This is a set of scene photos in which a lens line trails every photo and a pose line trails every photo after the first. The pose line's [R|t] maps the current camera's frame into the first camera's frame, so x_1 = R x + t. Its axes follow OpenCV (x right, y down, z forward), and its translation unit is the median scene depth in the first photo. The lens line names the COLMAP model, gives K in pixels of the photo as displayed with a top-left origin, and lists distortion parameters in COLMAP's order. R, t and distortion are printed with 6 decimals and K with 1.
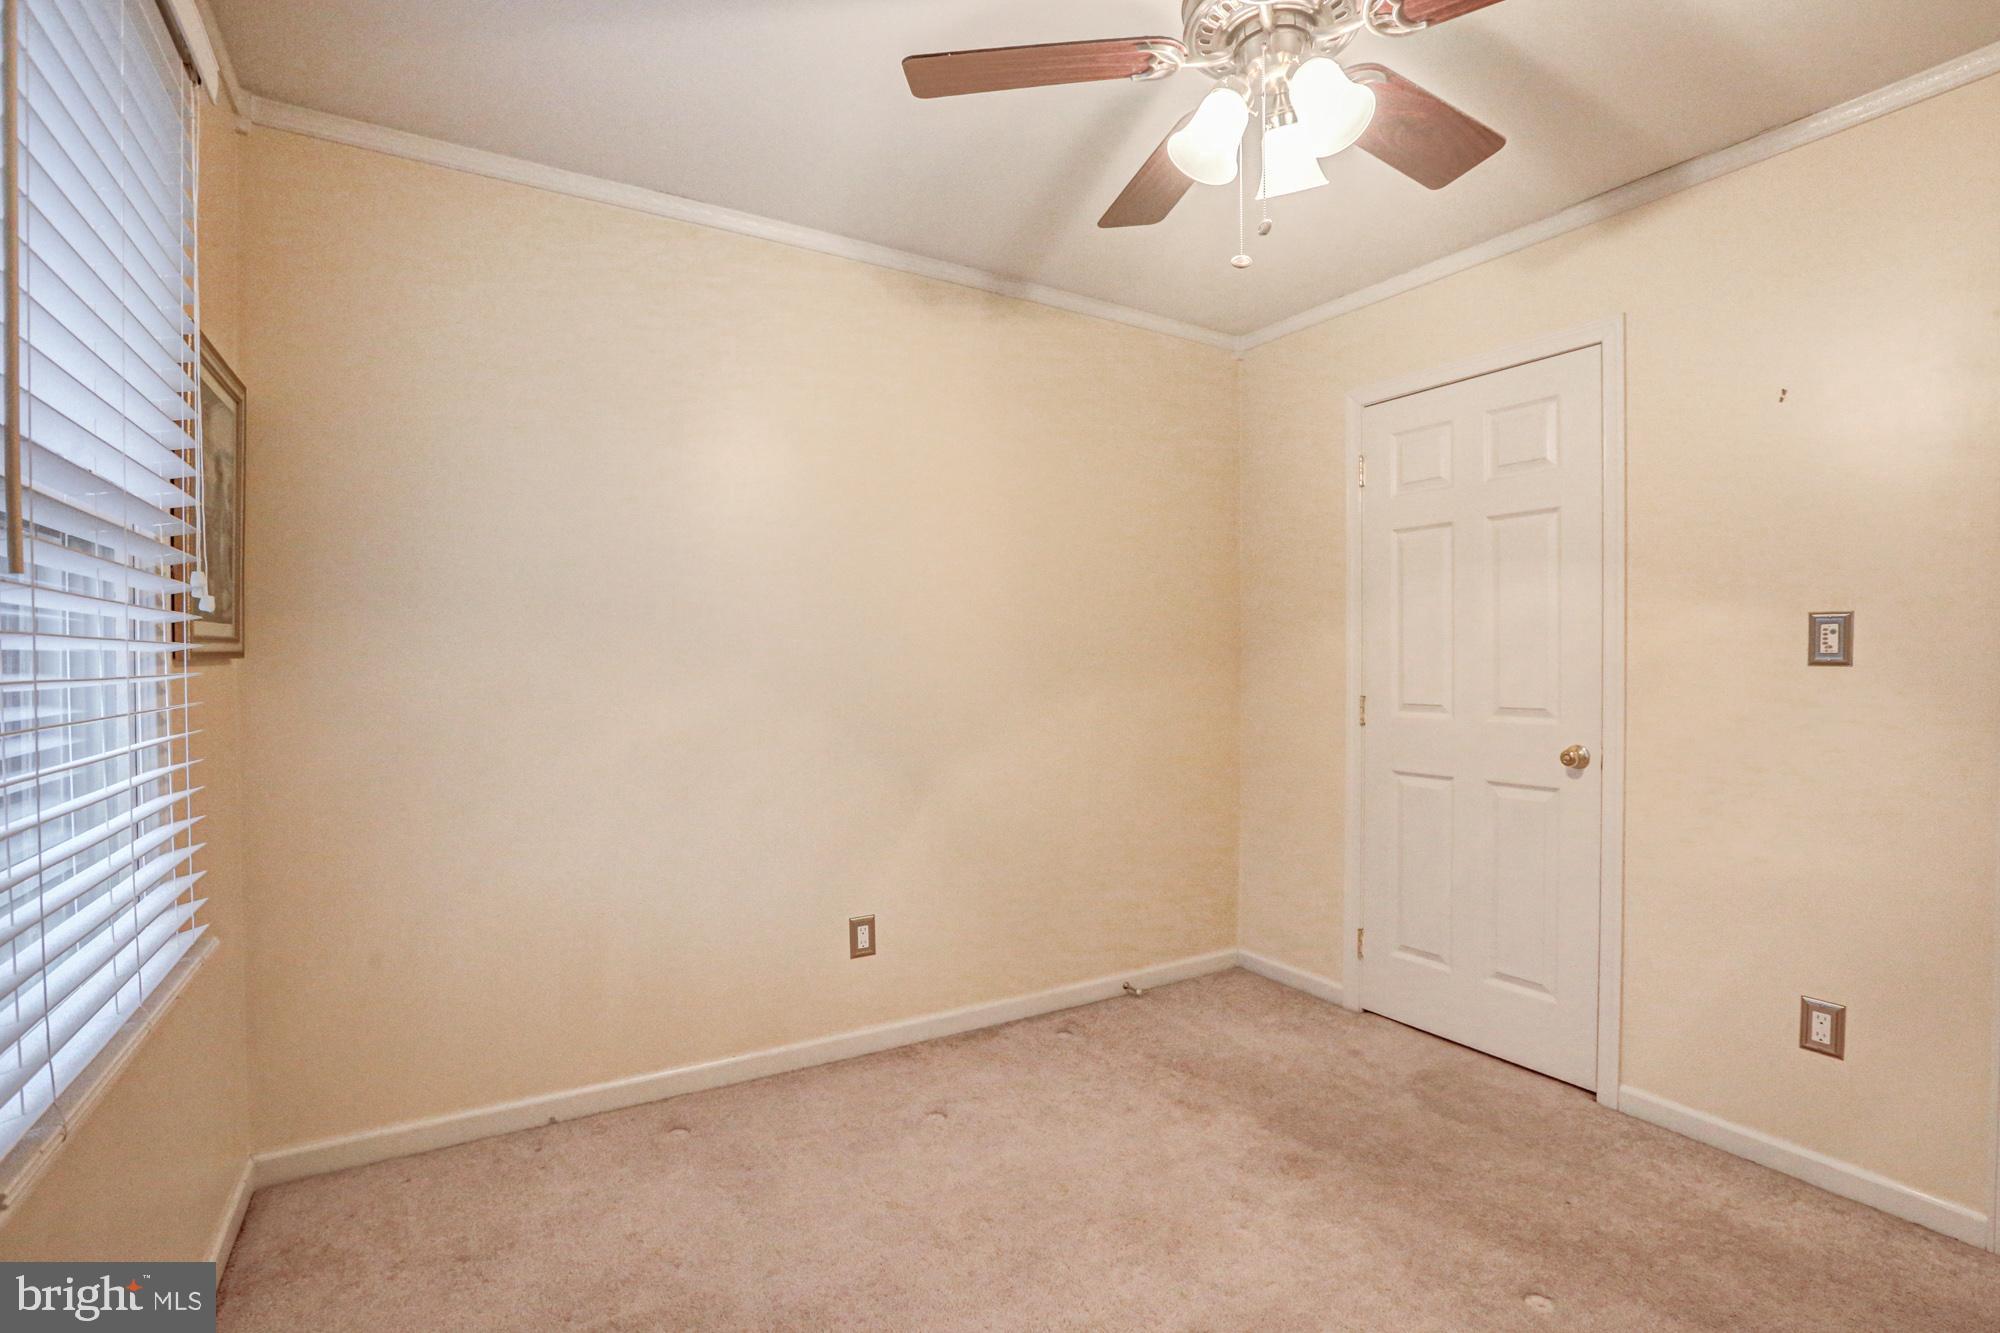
lens RADIAL K [[969.2, 0, 991.1], [0, 969.2, 678.0], [0, 0, 1]] dist [-0.026566, 0.013843]
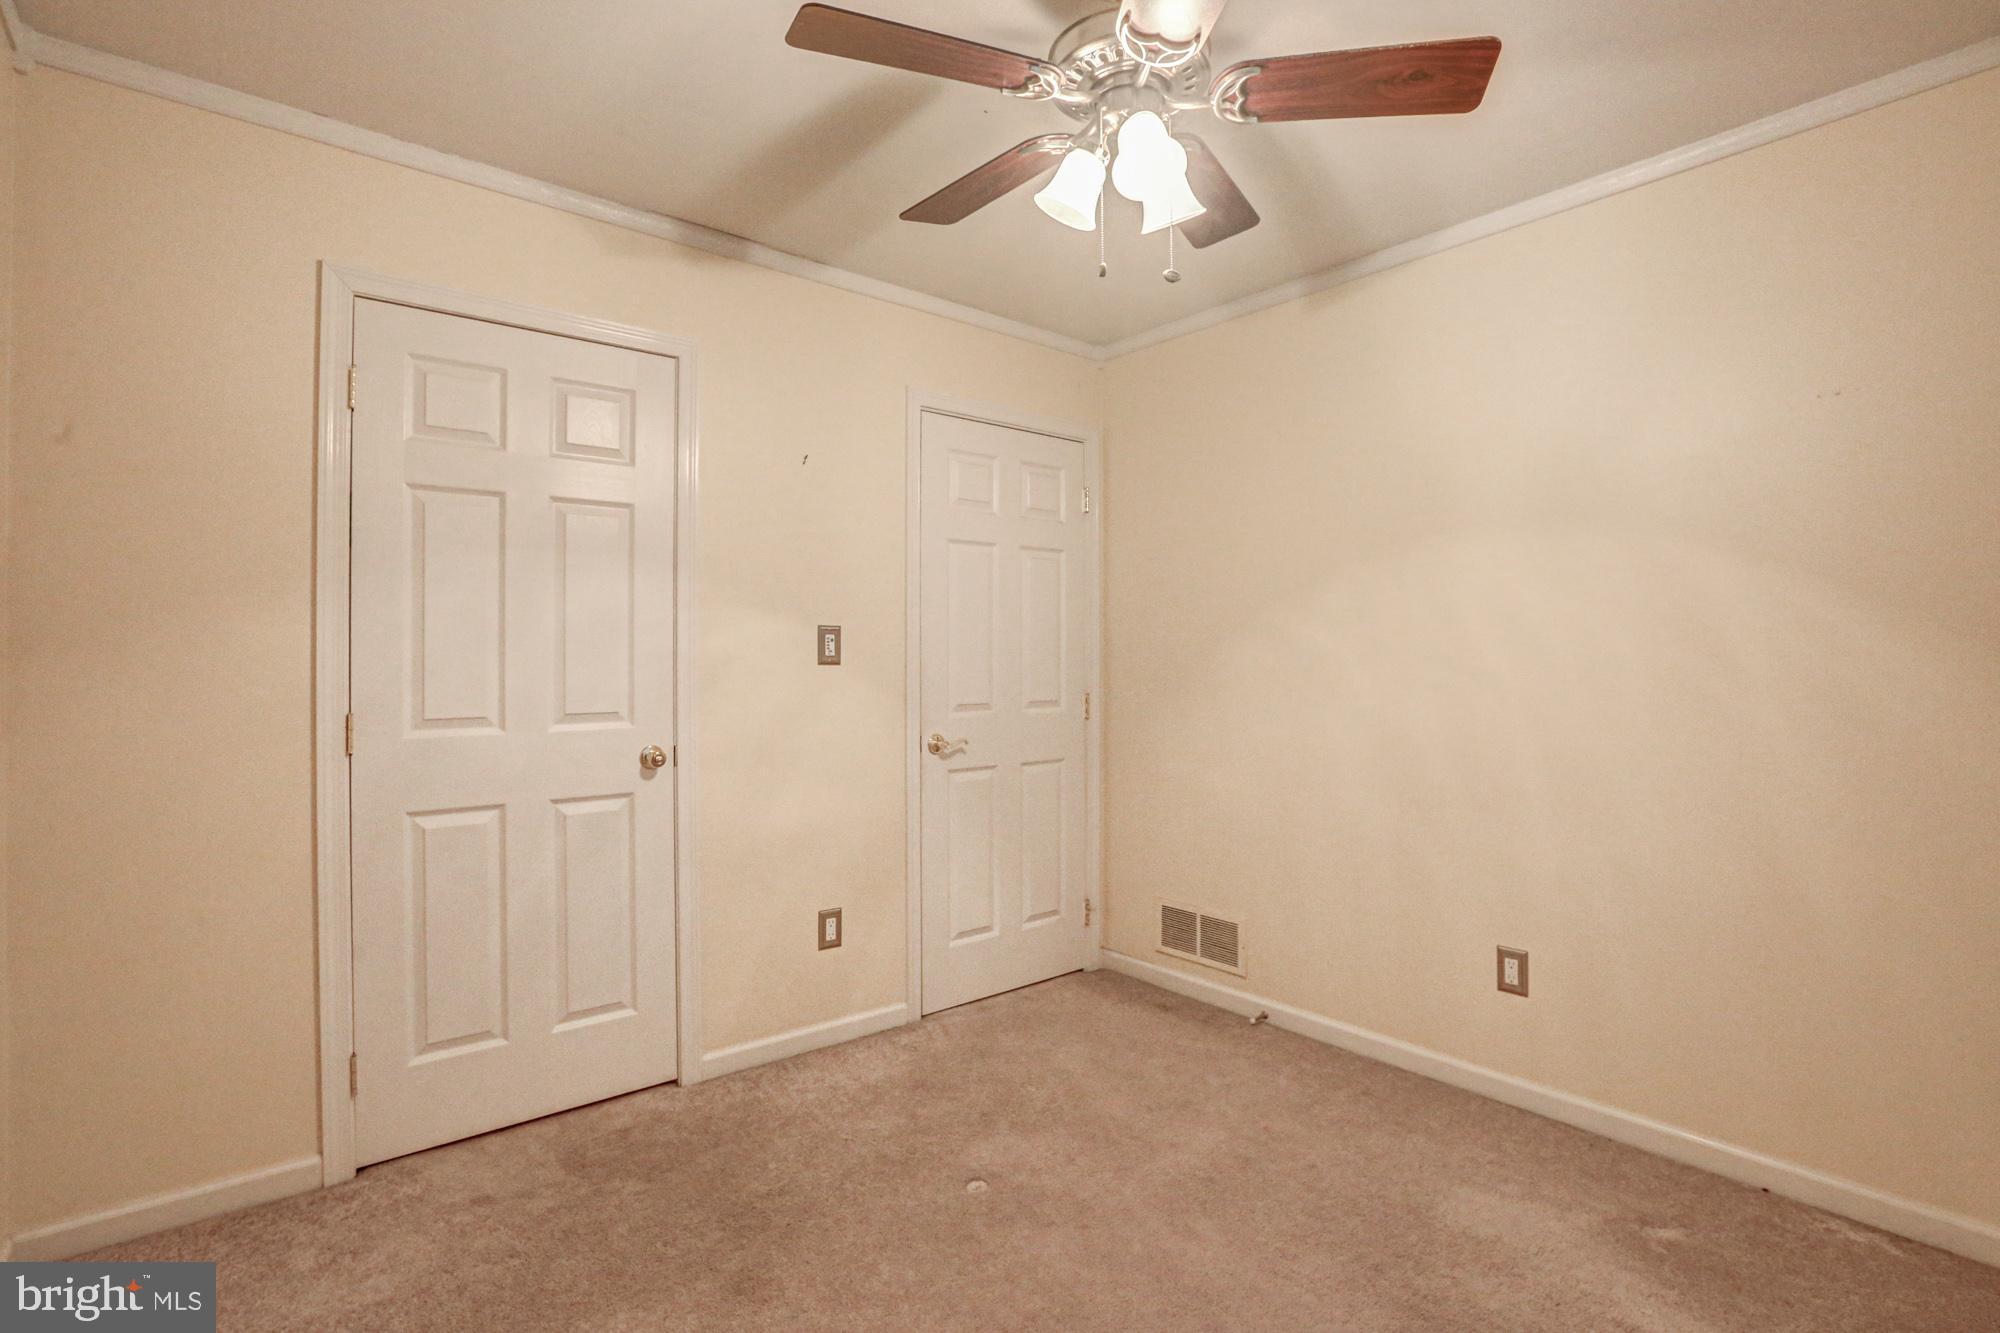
lens RADIAL K [[981.6, 0, 988.1], [0, 981.6, 664.2], [0, 0, 1]] dist [-0.016373, 0.019957]
pose [[-0.146926, 0.002227, 0.989145, -0.459103], [0.023917, 0.999713, 0.001302, -0.008265], [-0.988858, 0.023848, -0.146937, 0.805206]]
